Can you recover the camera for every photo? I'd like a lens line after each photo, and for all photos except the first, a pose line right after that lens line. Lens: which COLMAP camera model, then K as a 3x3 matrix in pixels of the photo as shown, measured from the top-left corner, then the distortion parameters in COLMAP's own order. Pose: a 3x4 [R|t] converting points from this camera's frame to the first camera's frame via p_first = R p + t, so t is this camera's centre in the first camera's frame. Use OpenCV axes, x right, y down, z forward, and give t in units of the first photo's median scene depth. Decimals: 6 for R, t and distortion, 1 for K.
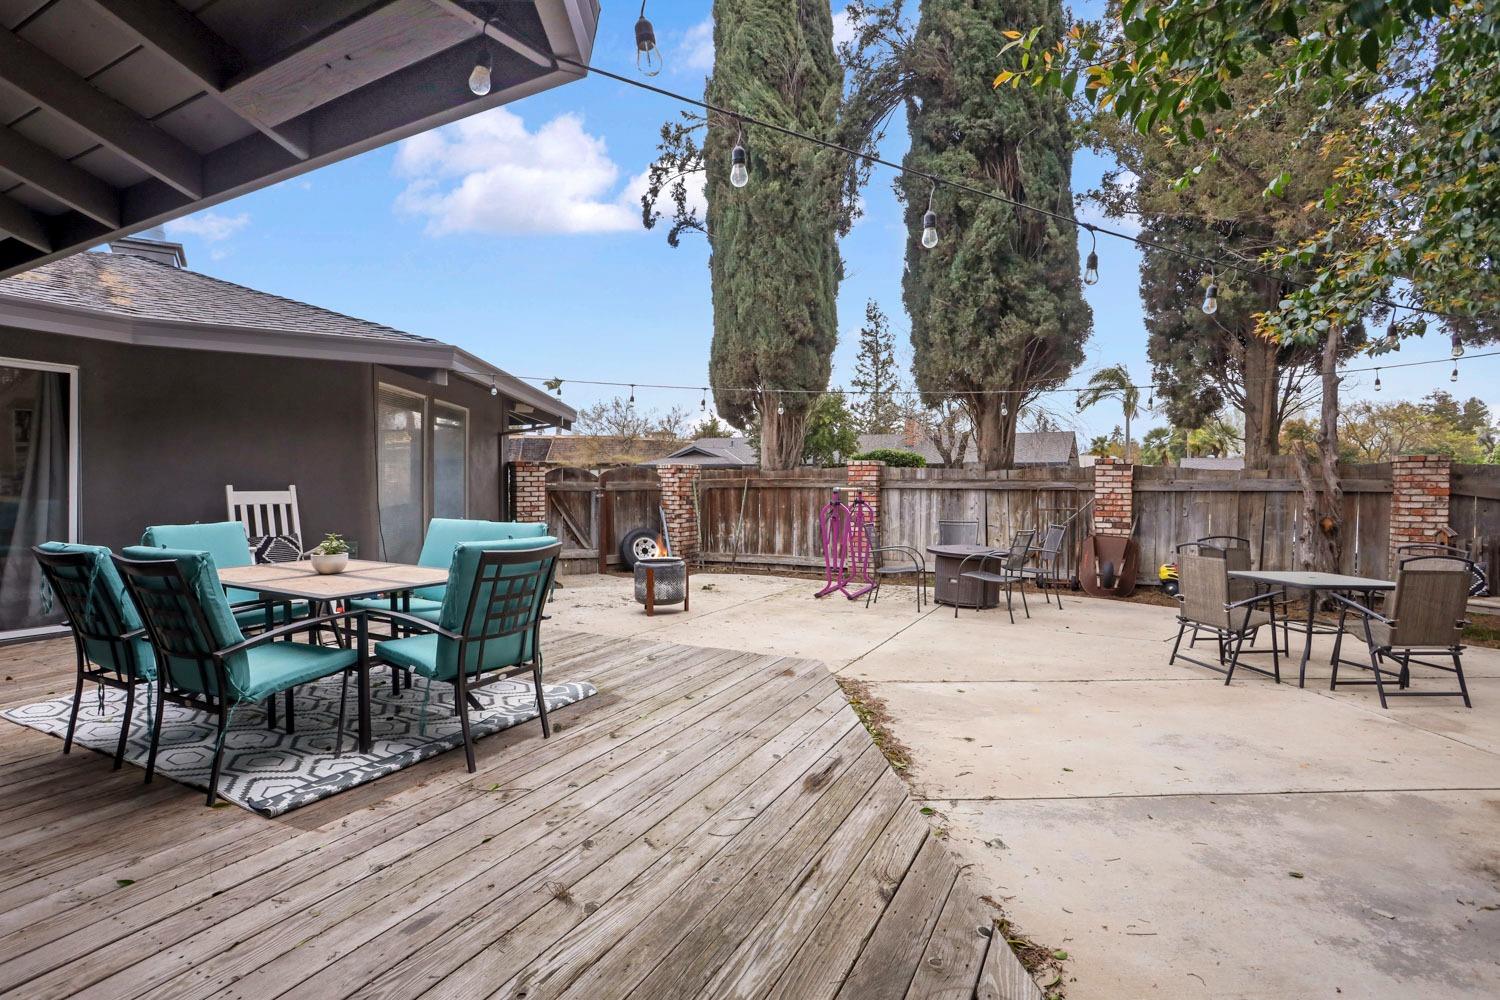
lens RADIAL K [[727.9, 0, 750.0], [0, 727.9, 500.0], [0, 0, 1]] dist [-0.000155, 0.000129]
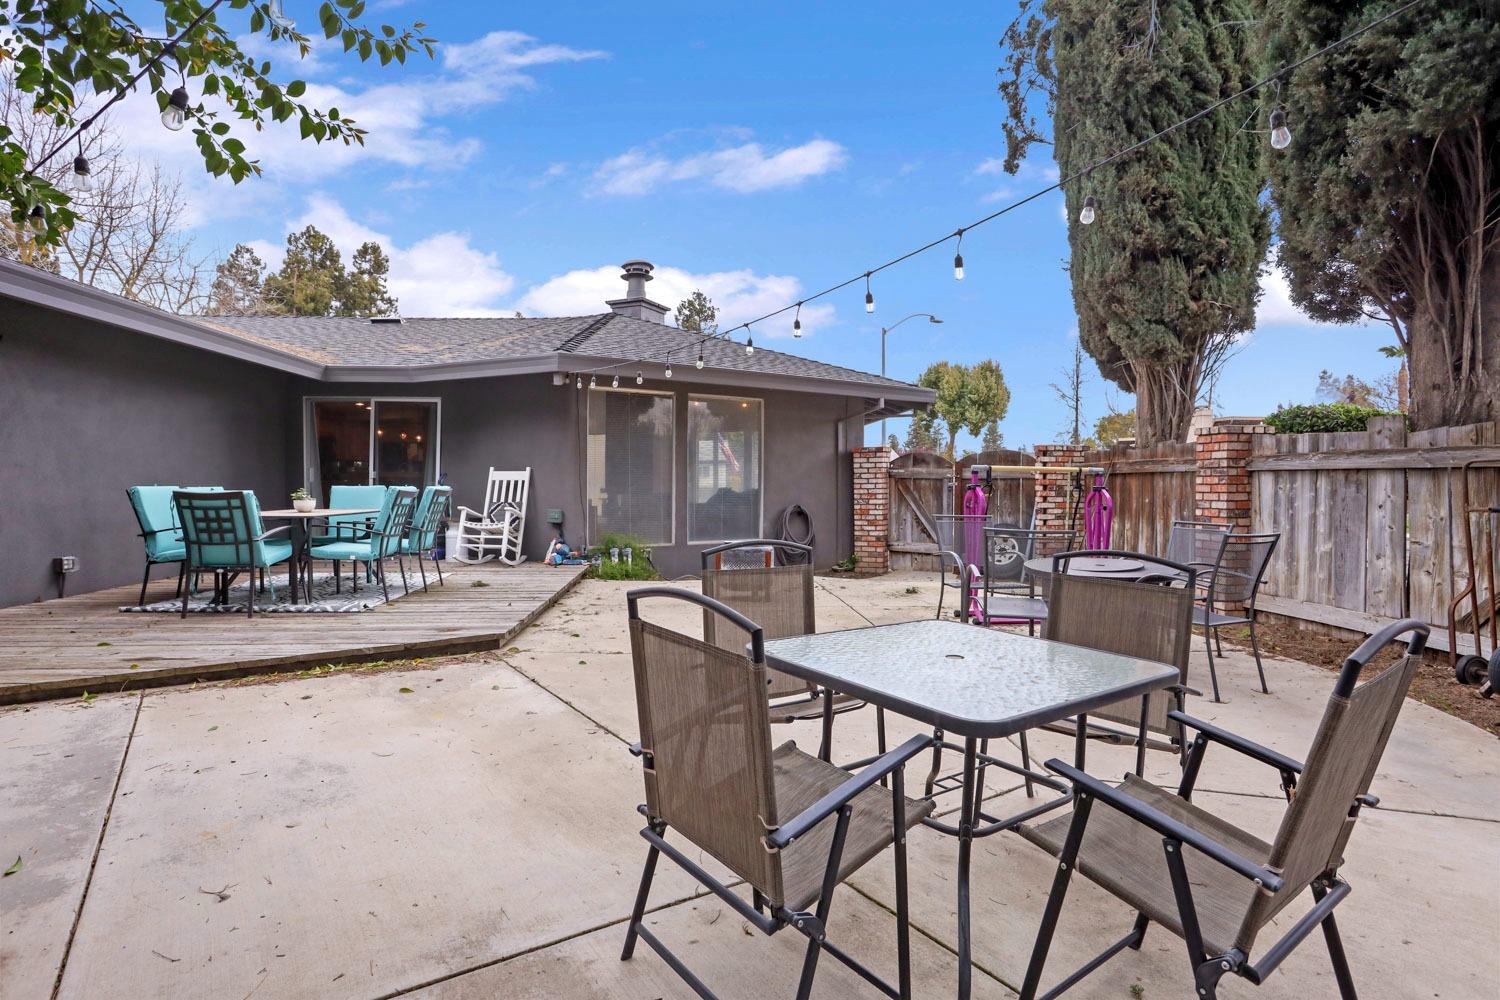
lens RADIAL K [[780.1, 0, 752.9], [0, 780.1, 489.6], [0, 0, 1]] dist [-0.000469, 0.000267]
pose [[0.538829, 0.008610, -0.842371, 0.504408], [-0.022750, 0.999732, -0.004334, 0.011370], [0.842108, 0.021499, 0.538880, 0.319642]]
